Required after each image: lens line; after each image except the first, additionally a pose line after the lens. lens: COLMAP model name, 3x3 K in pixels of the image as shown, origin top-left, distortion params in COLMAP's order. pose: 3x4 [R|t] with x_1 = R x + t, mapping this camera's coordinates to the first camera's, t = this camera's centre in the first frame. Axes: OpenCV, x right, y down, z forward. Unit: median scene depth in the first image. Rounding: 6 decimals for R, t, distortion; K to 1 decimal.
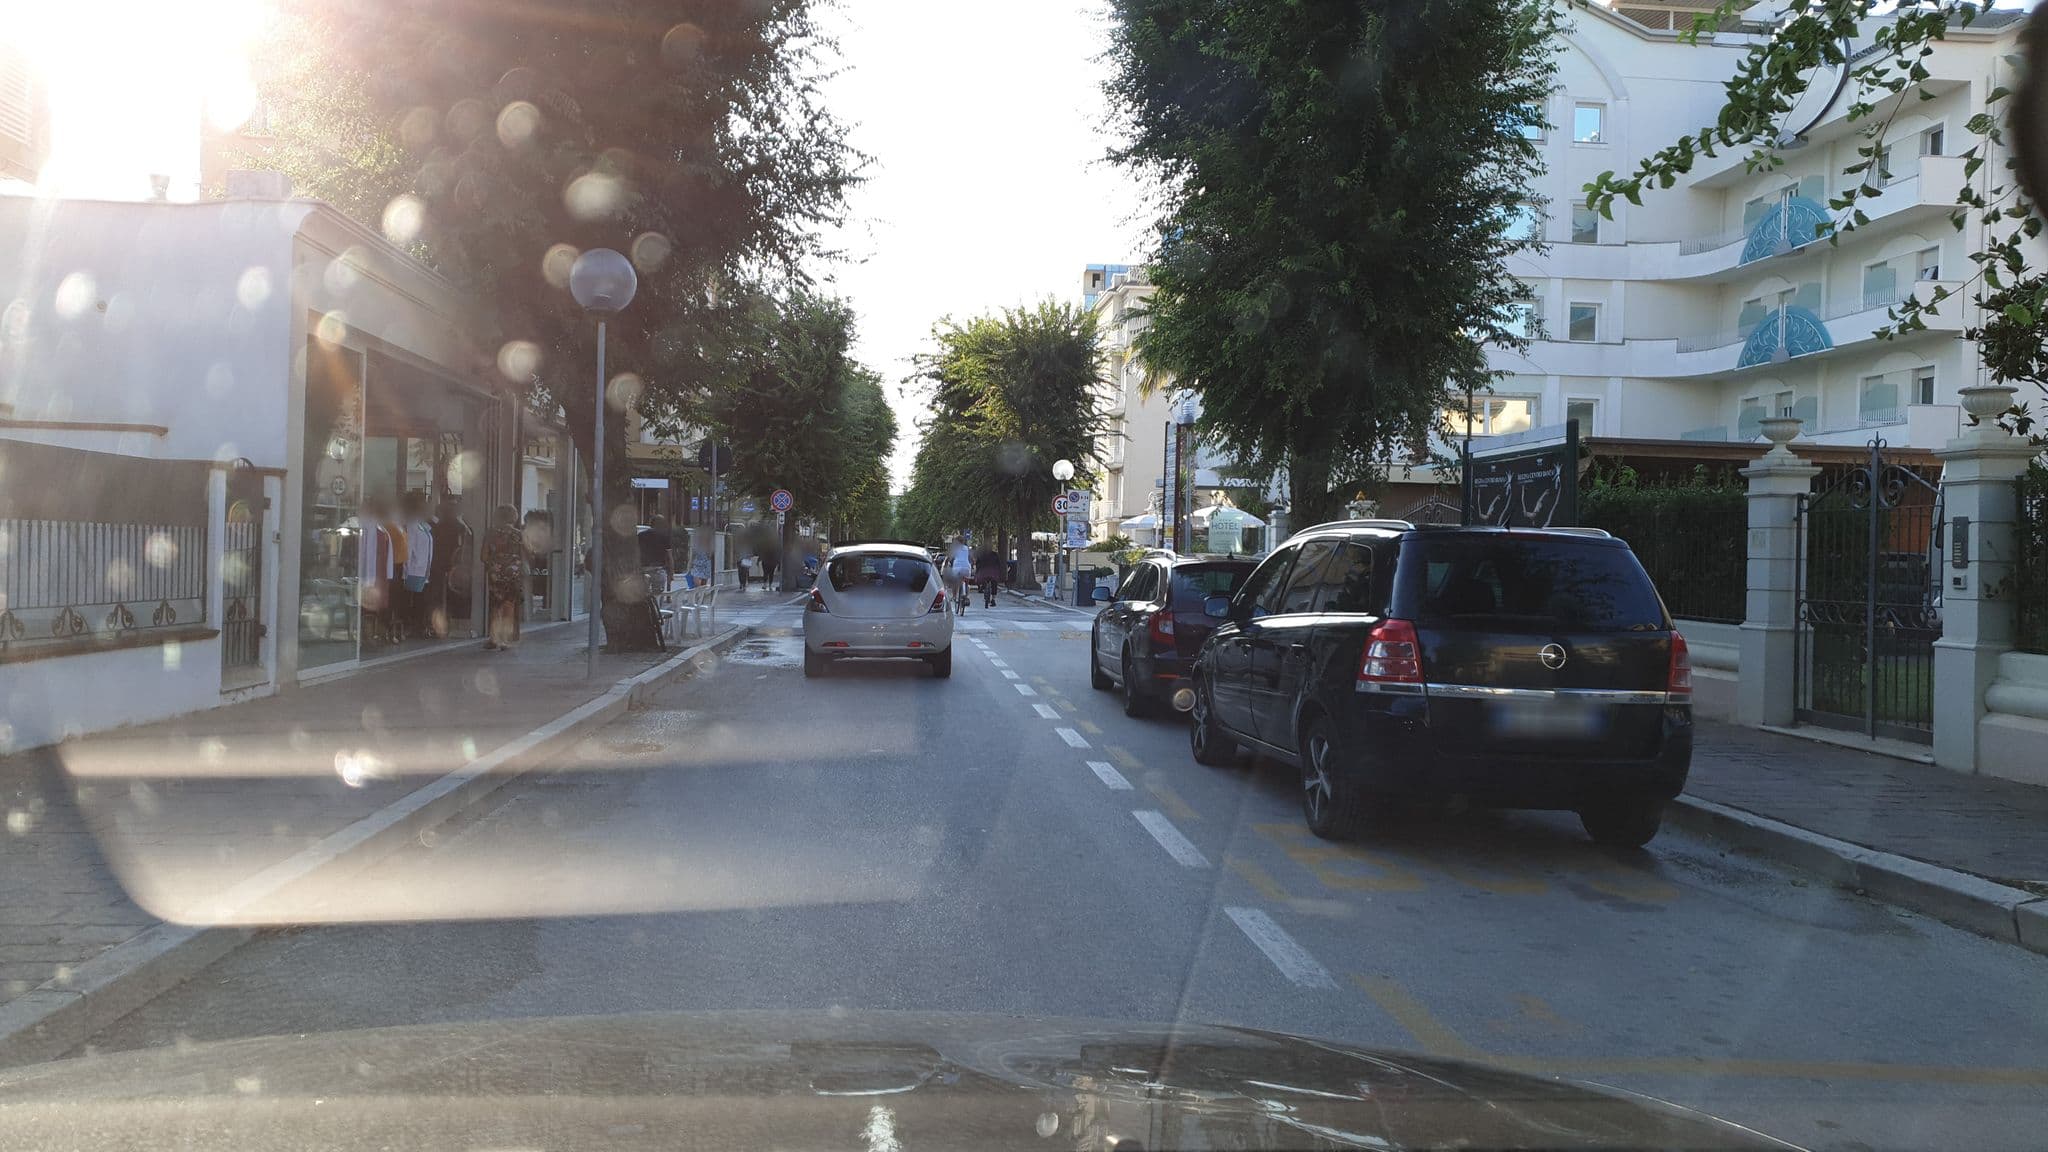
lens RADIAL K [[1600.0, 0, 1020.7], [0, 1600.0, 544.2], [0, 0, 1]] dist [0.047022, -0.000030]
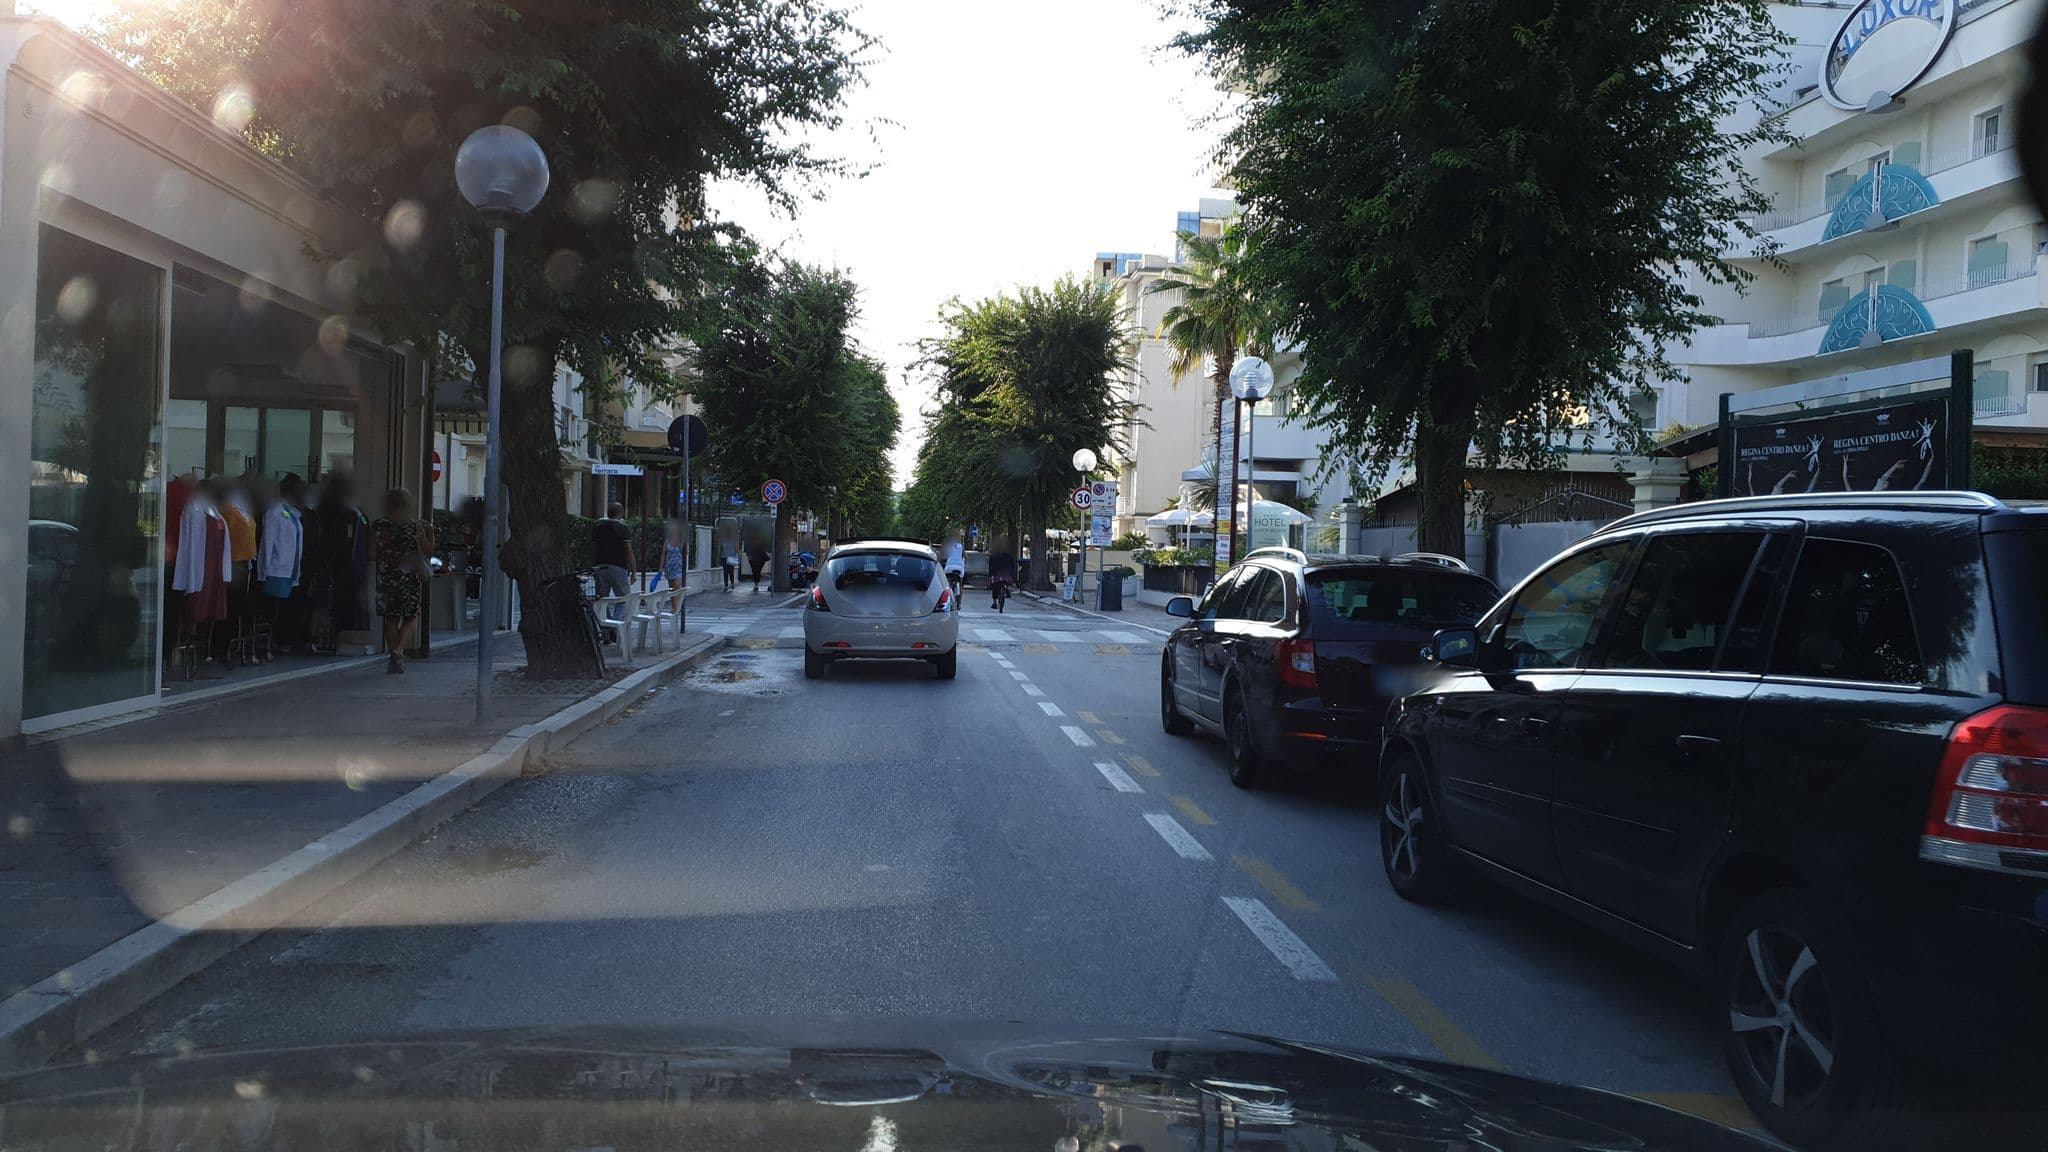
lens RADIAL K [[1565.1, 0, 1024.0], [0, 1565.1, 576.0], [0, 0, 1]] dist [0.000932, 0.001454]
pose [[0.999979, 0.005860, 0.002922, -0.009097], [-0.005922, 0.999749, 0.021603, 0.000401], [-0.002795, -0.021620, 0.999762, 0.101697]]
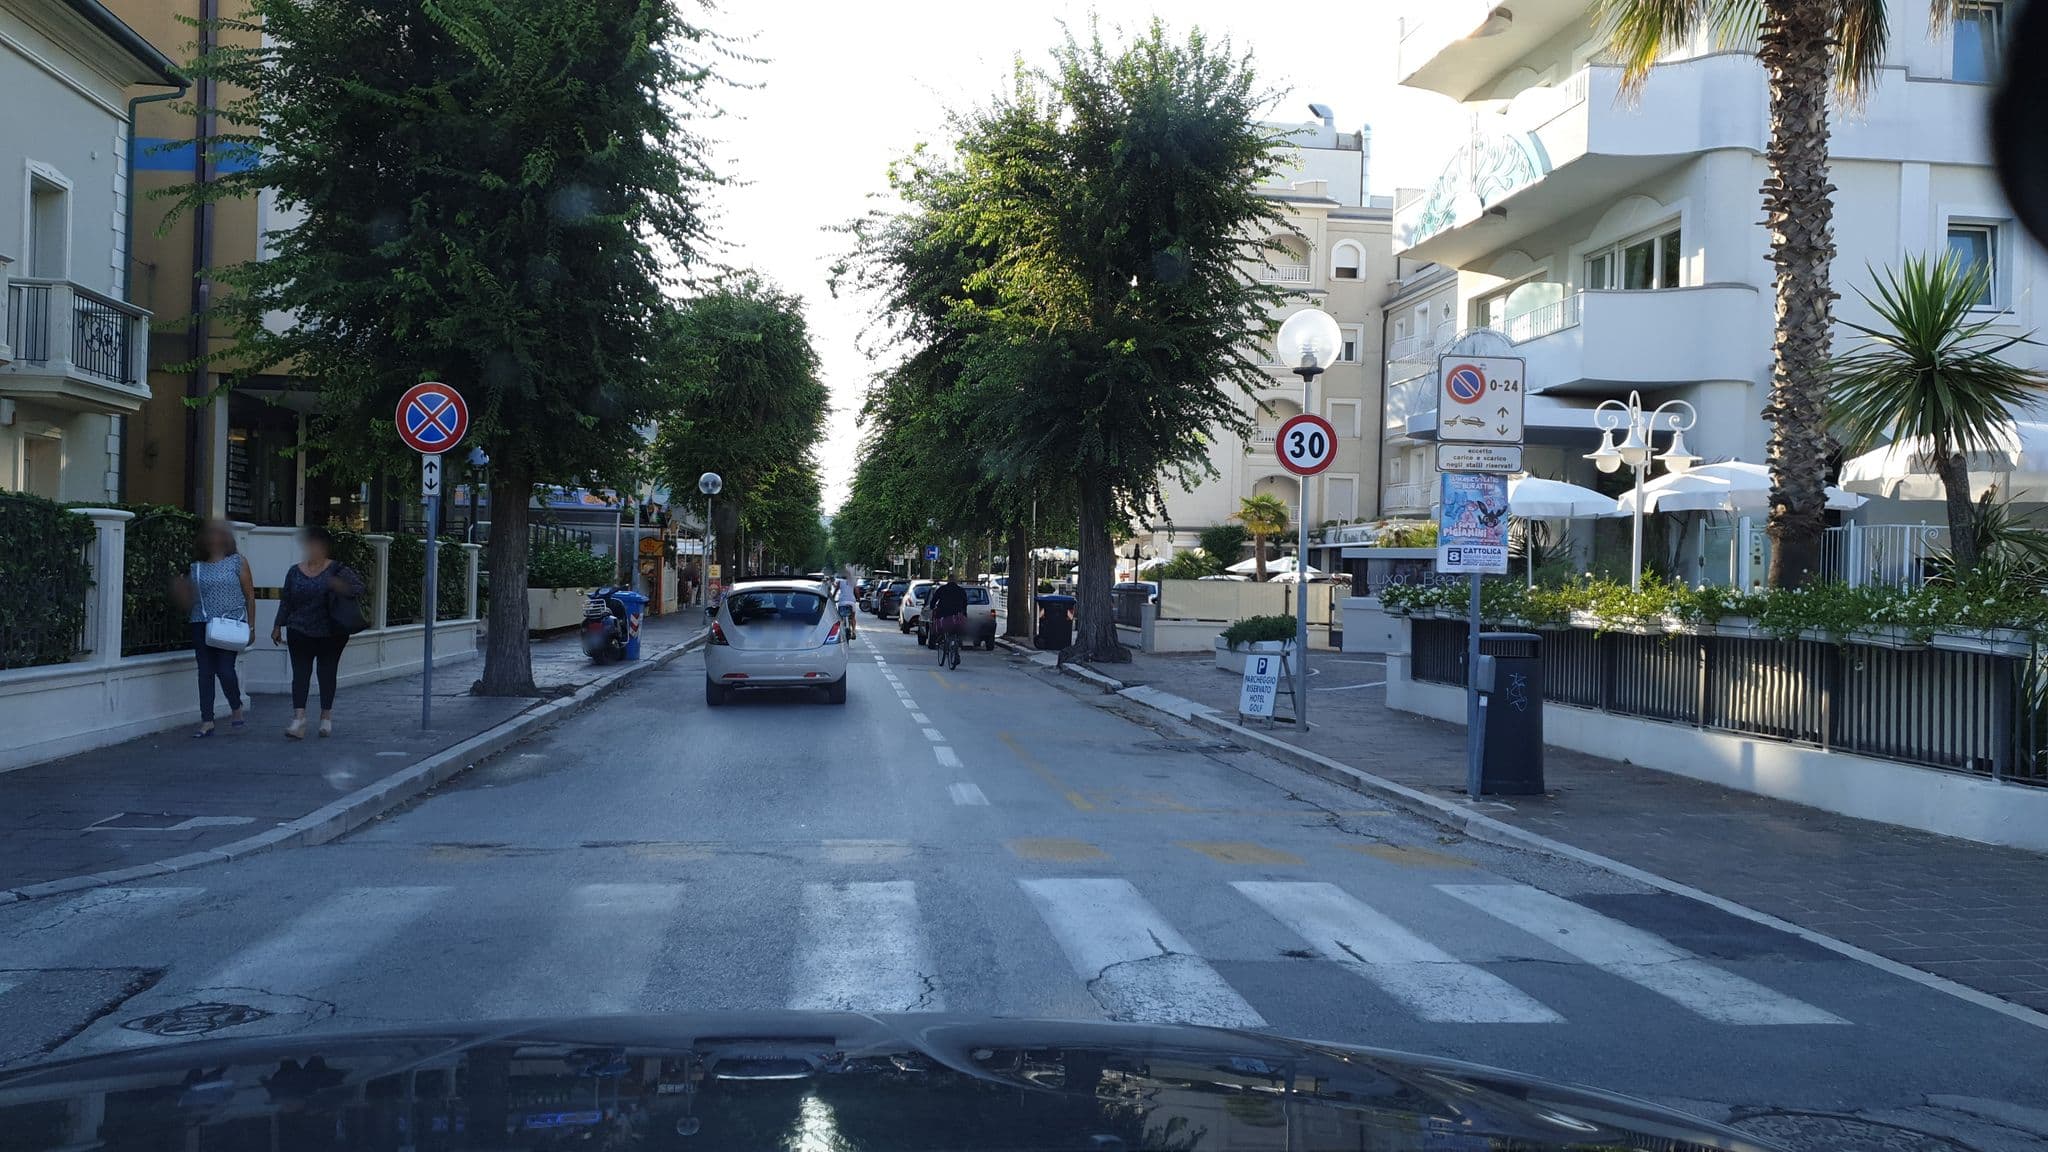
lens RADIAL K [[1565.1, 0, 1024.0], [0, 1565.1, 576.0], [0, 0, 1]] dist [0.000932, 0.001454]
pose [[0.999051, -0.009296, 0.042560, -0.042101], [0.009156, 0.999952, 0.003482, 0.002384], [-0.042590, -0.003089, 0.999088, 0.581361]]
